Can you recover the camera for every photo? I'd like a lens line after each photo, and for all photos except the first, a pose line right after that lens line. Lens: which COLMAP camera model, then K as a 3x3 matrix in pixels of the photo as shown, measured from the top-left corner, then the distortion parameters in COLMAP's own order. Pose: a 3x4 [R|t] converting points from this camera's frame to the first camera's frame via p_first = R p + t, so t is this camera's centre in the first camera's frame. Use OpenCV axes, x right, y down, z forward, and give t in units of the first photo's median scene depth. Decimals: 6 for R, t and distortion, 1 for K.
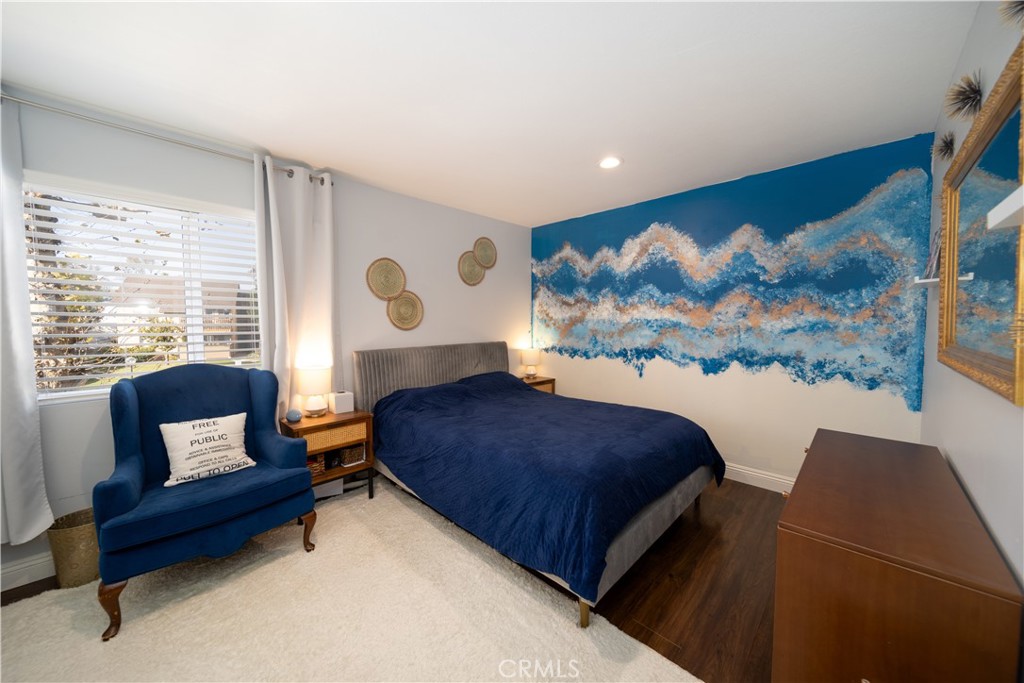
lens RADIAL K [[359.0, 0, 512.0], [0, 359.0, 341.5], [0, 0, 1]] dist [0.000045, -0.000160]
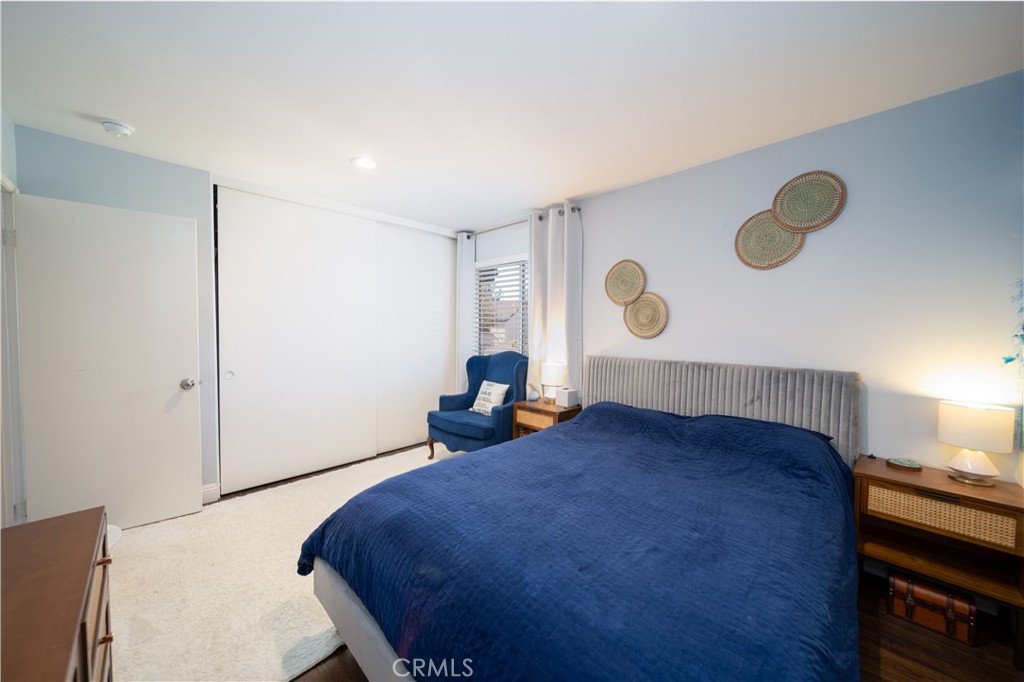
lens RADIAL K [[359.0, 0, 512.0], [0, 359.0, 341.0], [0, 0, 1]] dist [0.000045, -0.000160]
pose [[-0.002879, 0.025591, -0.999668, 0.572828], [-0.079184, 0.996528, 0.025738, -0.023332], [0.996856, 0.079232, -0.000842, 0.704237]]
